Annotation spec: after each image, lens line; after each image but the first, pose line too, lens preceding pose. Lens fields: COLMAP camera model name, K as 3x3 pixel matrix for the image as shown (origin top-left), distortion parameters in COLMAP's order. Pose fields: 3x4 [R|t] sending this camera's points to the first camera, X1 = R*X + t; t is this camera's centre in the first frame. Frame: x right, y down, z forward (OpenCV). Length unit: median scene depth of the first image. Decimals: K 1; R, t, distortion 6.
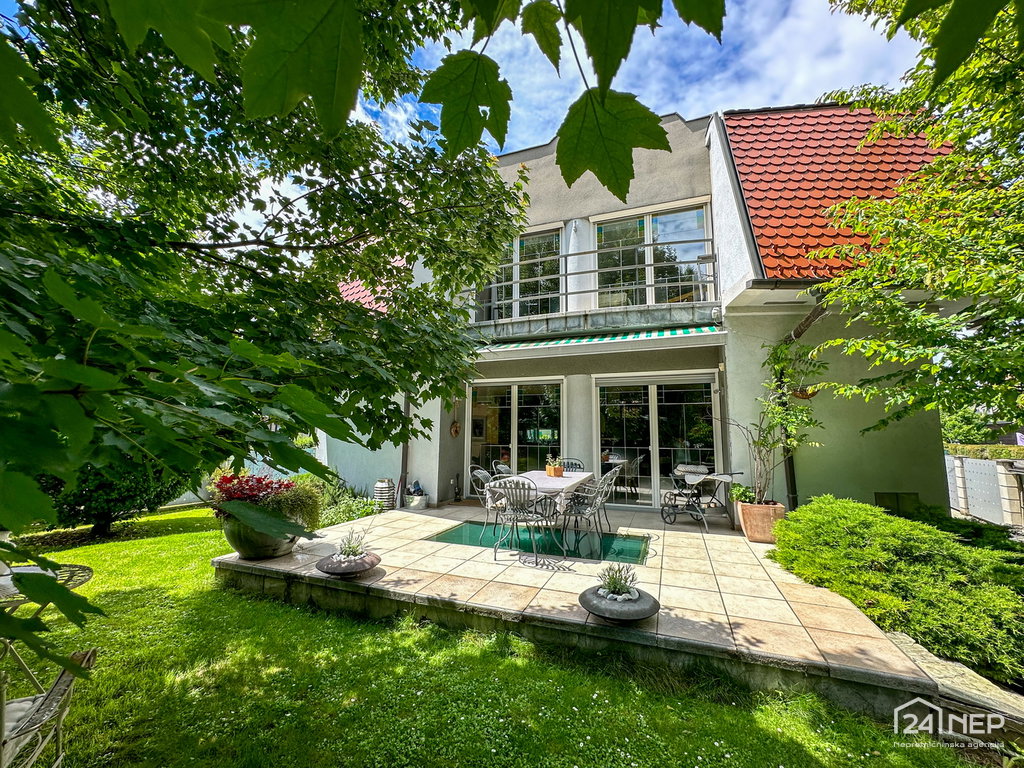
lens RADIAL K [[411.7, 0, 514.2], [0, 411.7, 382.5], [0, 0, 1]] dist [-0.000368, -0.000134]
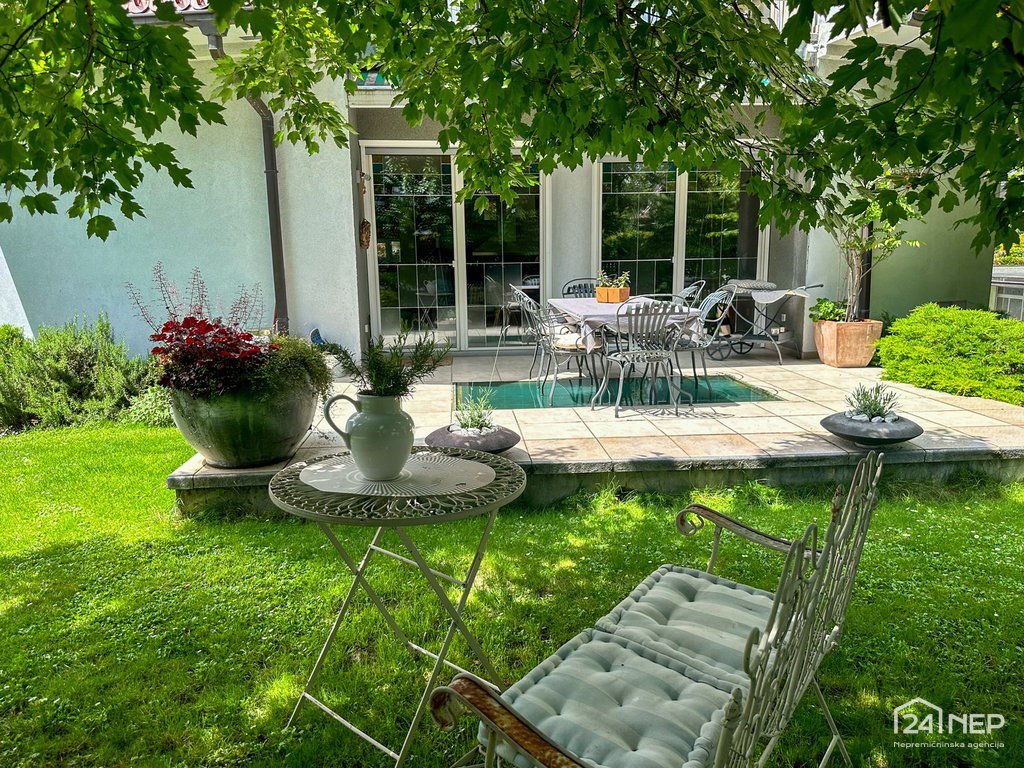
lens RADIAL K [[732.1, 0, 512.0], [0, 732.1, 384.0], [0, 0, 1]] dist [0.090247, -0.125116]
pose [[0.904834, -0.094525, 0.415139, -0.525908], [-0.031446, 0.957544, 0.286566, 0.019435], [-0.424602, -0.272349, 0.863446, 0.012732]]
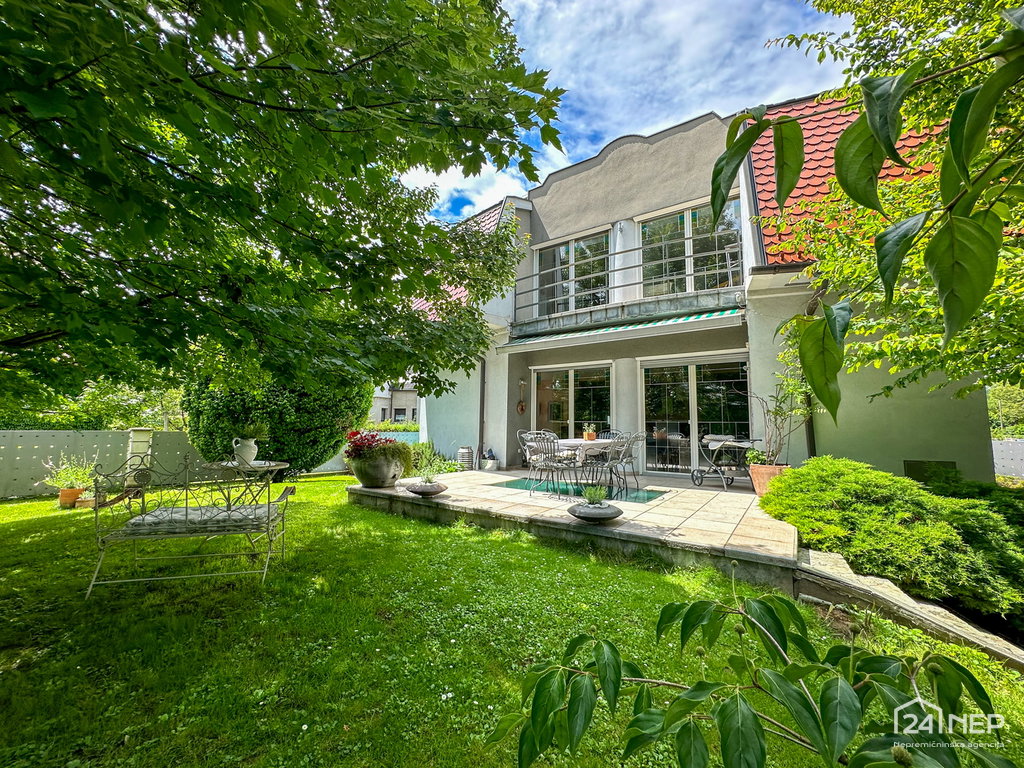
lens RADIAL K [[410.2, 0, 516.3], [0, 410.2, 378.9], [0, 0, 1]] dist [-0.004201, -0.000171]
pose [[0.971049, -0.023655, -0.237705, 0.172563], [0.025460, 0.999666, 0.004527, 0.031991], [0.237518, -0.010448, 0.971327, -0.222480]]
